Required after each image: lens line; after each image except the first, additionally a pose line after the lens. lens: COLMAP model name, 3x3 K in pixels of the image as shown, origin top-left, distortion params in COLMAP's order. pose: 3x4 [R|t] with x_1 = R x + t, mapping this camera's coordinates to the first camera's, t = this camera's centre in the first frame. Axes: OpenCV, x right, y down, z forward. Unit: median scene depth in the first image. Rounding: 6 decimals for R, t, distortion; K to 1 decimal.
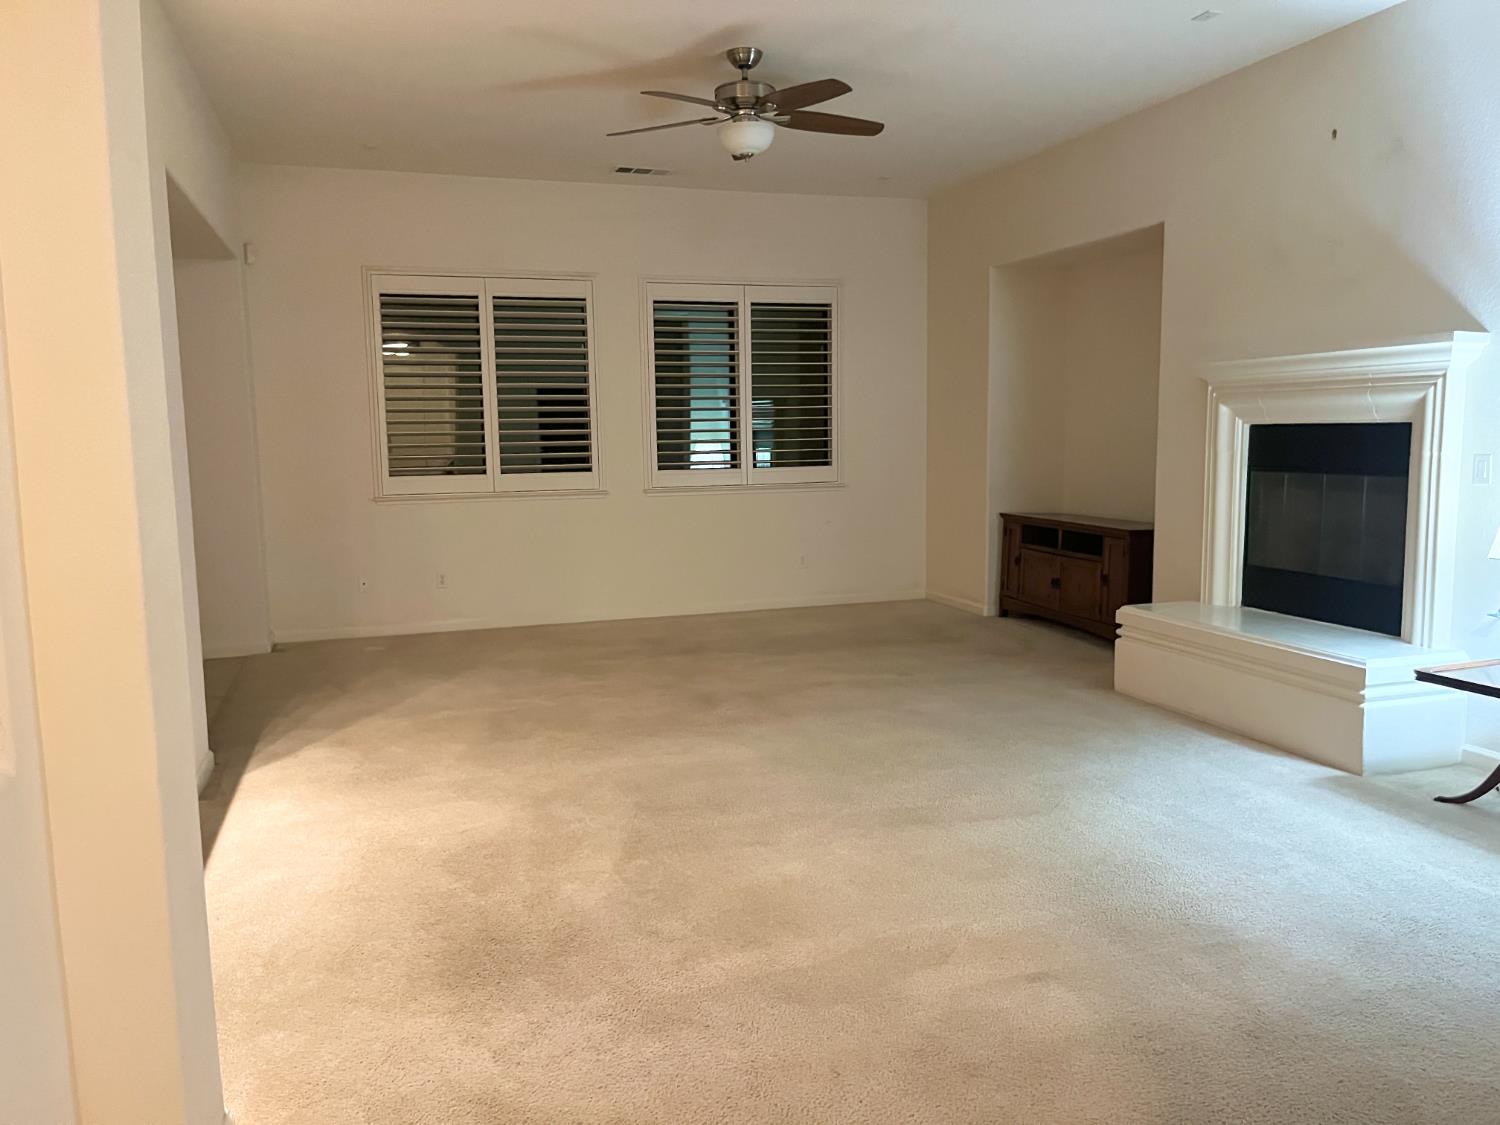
lens RADIAL K [[1139.8, 0, 752.8], [0, 1139.8, 561.1], [0, 0, 1]] dist [0.005089, 0.000477]
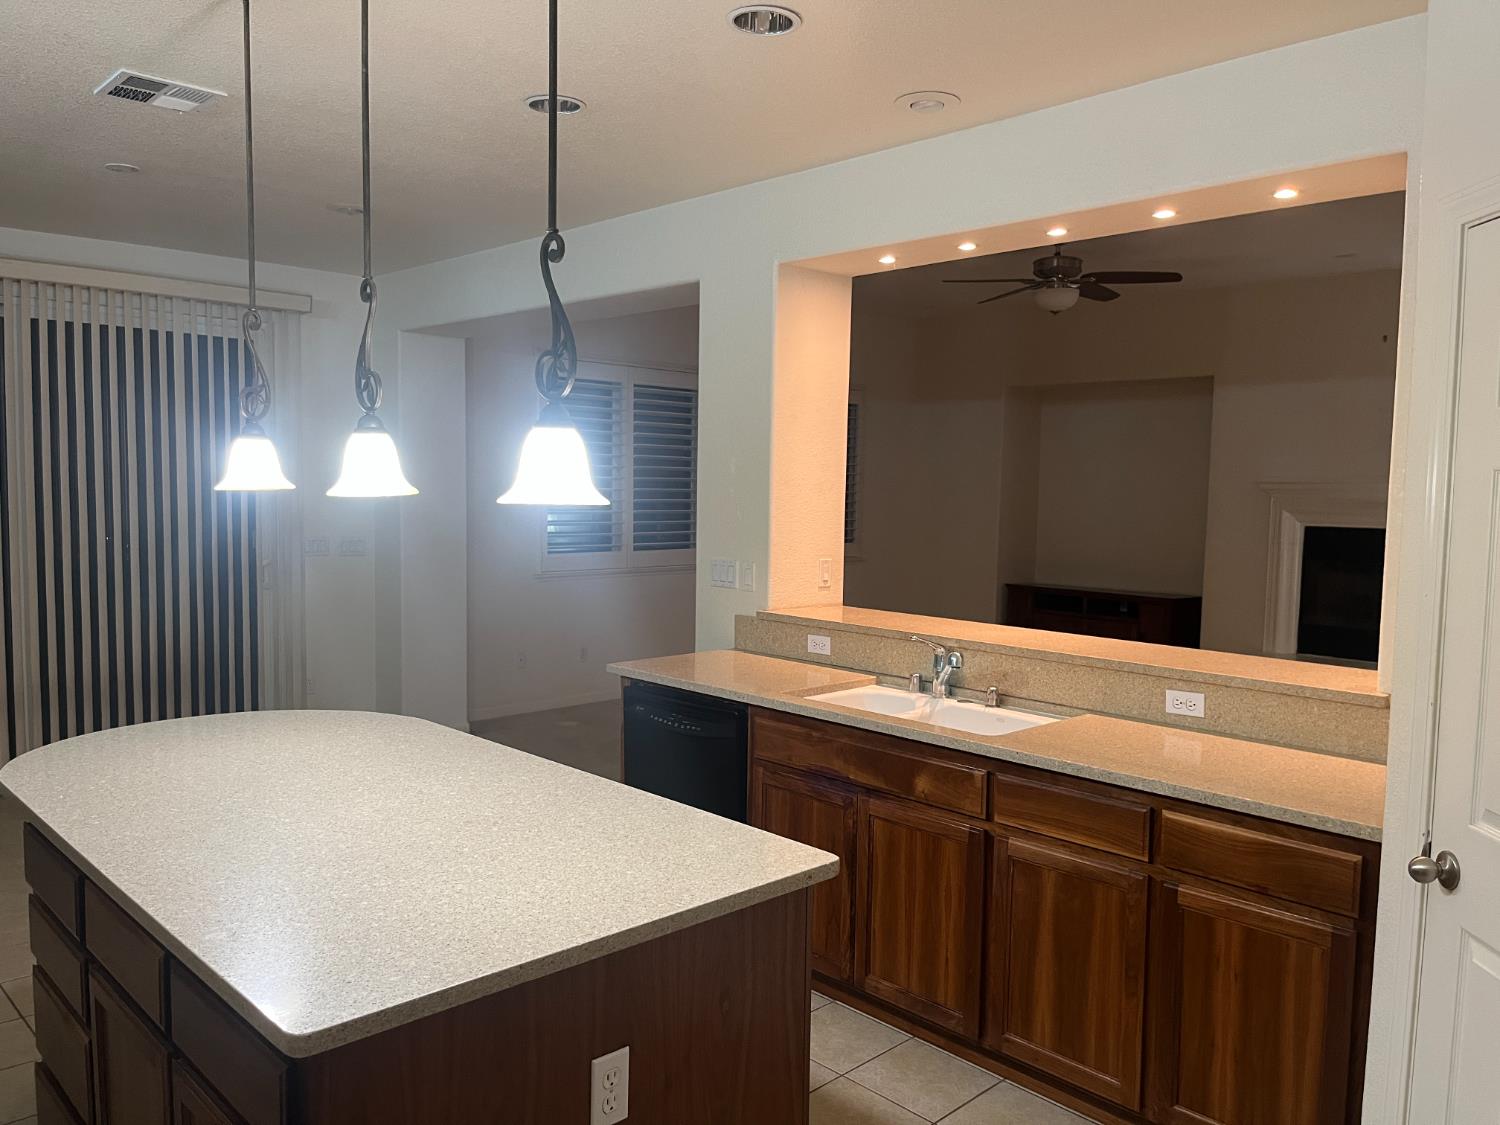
lens RADIAL K [[1139.8, 0, 747.7], [0, 1139.8, 567.1], [0, 0, 1]] dist [0.005089, 0.000477]
pose [[0.903137, -0.001375, 0.429350, -0.697180], [0.019455, 0.999099, -0.037724, -0.023802], [-0.428912, 0.042423, 0.902350, 0.006962]]
